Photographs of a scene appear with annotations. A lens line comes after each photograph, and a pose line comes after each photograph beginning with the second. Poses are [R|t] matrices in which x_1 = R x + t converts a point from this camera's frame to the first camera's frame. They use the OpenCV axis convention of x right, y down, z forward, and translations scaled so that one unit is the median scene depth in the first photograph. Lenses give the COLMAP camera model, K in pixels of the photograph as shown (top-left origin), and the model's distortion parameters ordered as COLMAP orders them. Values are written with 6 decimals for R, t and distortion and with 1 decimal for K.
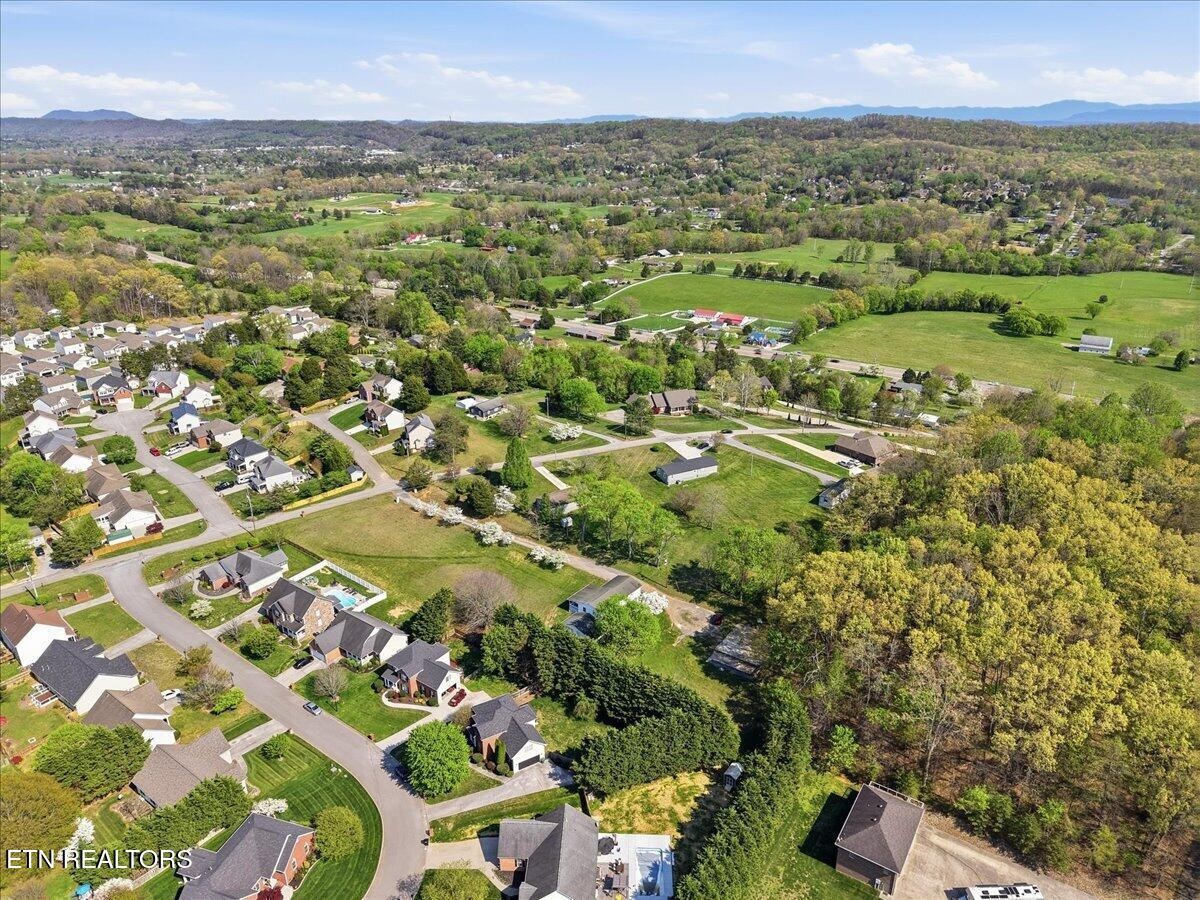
lens RADIAL K [[809.9, 0, 600.0], [0, 809.9, 450.0], [0, 0, 1]] dist [0.015540, -0.018237]
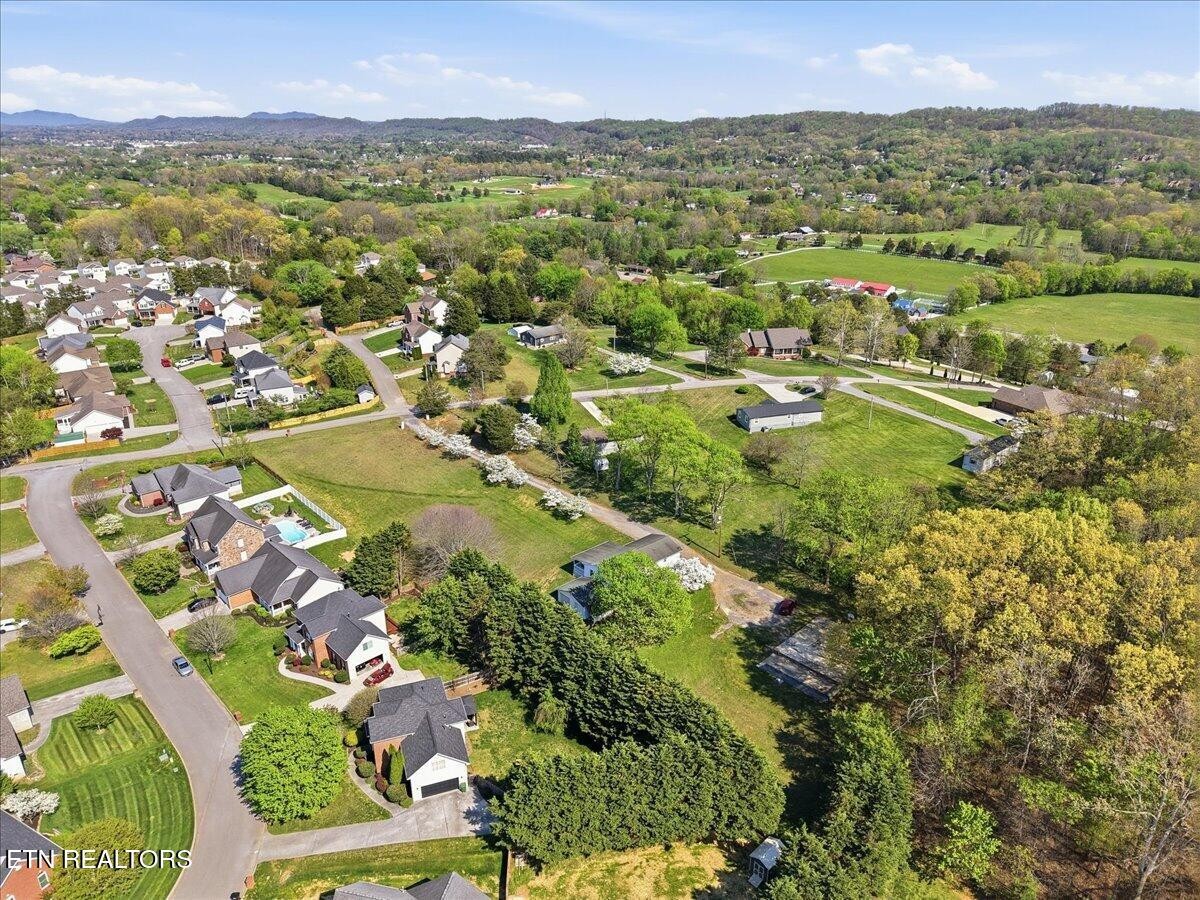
lens RADIAL K [[809.9, 0, 600.0], [0, 809.9, 450.0], [0, 0, 1]] dist [0.015540, -0.018237]
pose [[0.983441, 0.072023, -0.166305, 0.085488], [-0.073035, 0.997329, 0.000031, 0.081151], [0.165863, 0.012116, 0.986074, 0.281160]]
